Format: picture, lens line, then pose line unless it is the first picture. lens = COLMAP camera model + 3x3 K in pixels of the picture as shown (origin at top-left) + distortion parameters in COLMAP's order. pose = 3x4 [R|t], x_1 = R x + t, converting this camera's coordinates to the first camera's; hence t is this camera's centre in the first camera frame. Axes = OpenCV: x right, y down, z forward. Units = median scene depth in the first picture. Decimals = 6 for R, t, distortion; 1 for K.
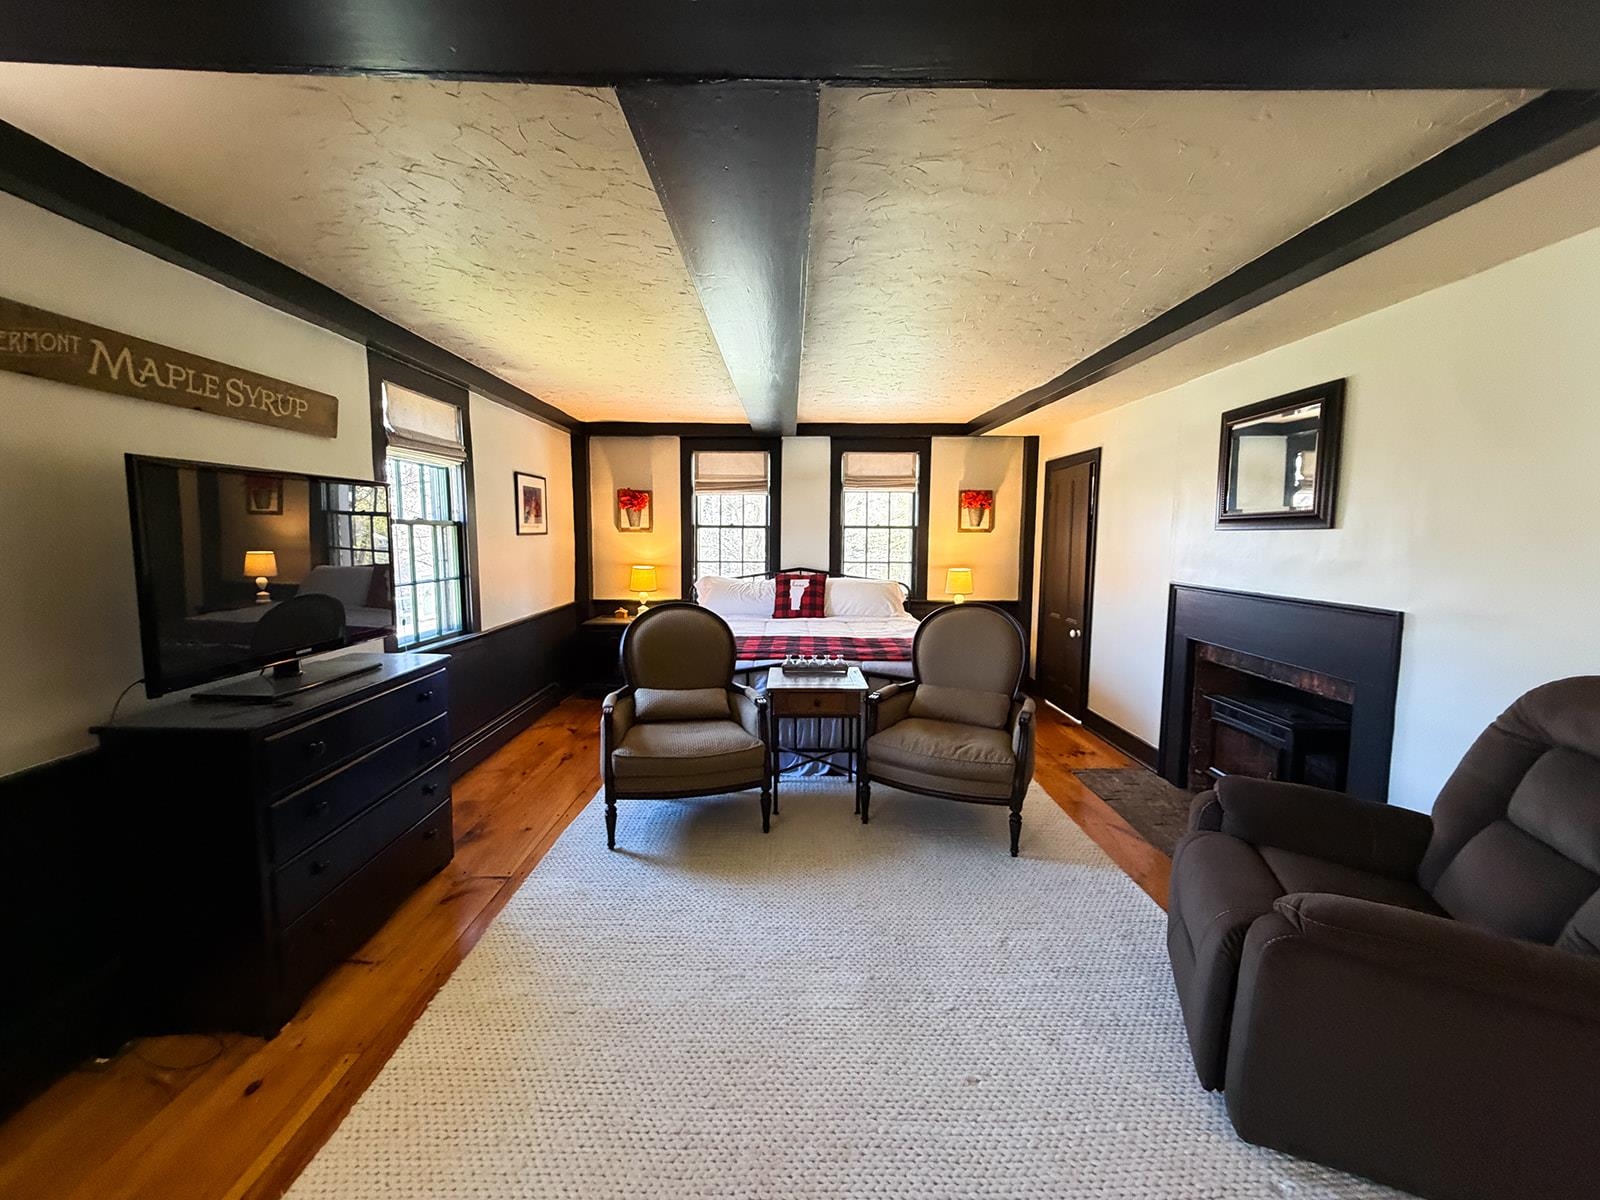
lens RADIAL K [[649.6, 0, 802.2], [0, 649.6, 596.1], [0, 0, 1]] dist [-0.002043, 0.000165]
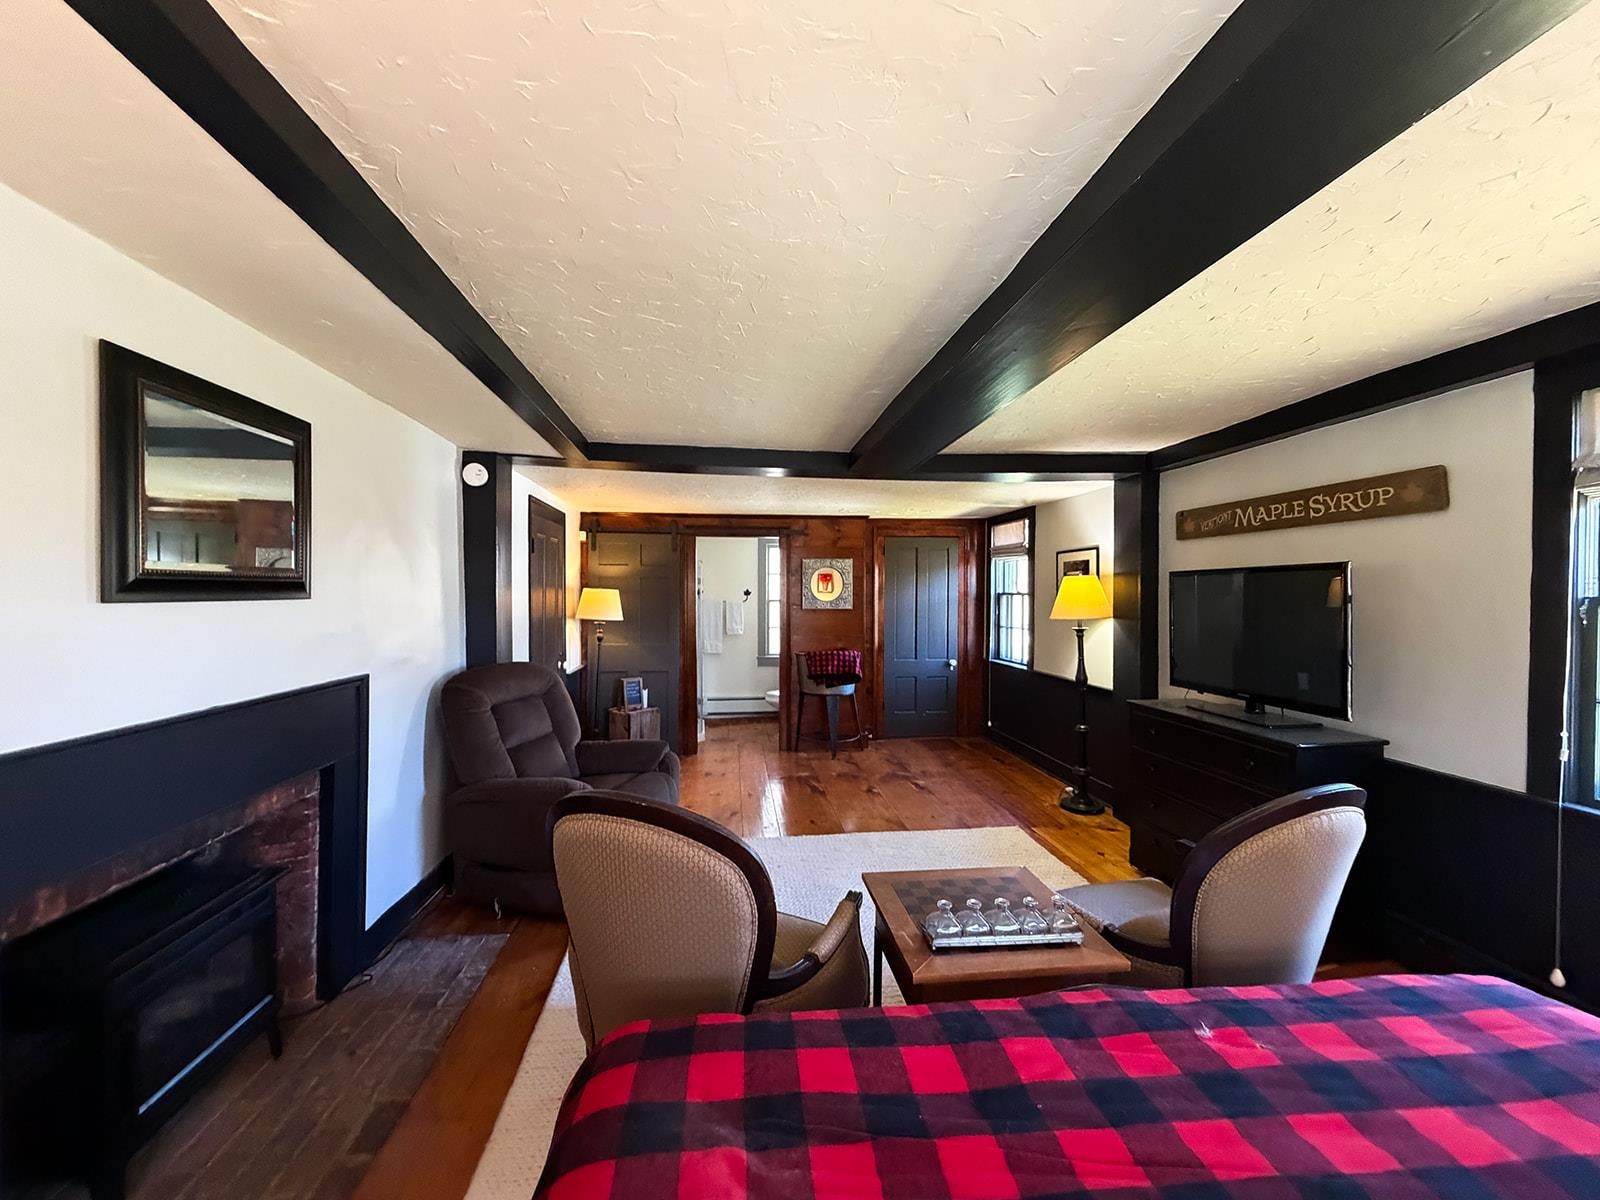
lens RADIAL K [[649.6, 0, 795.0], [0, 649.6, 598.5], [0, 0, 1]] dist [-0.002043, 0.000165]
pose [[-0.996489, -0.008262, -0.083318, 0.297587], [-0.017294, 0.993970, 0.108279, -0.254047], [0.081921, 0.109340, -0.990623, 2.266026]]
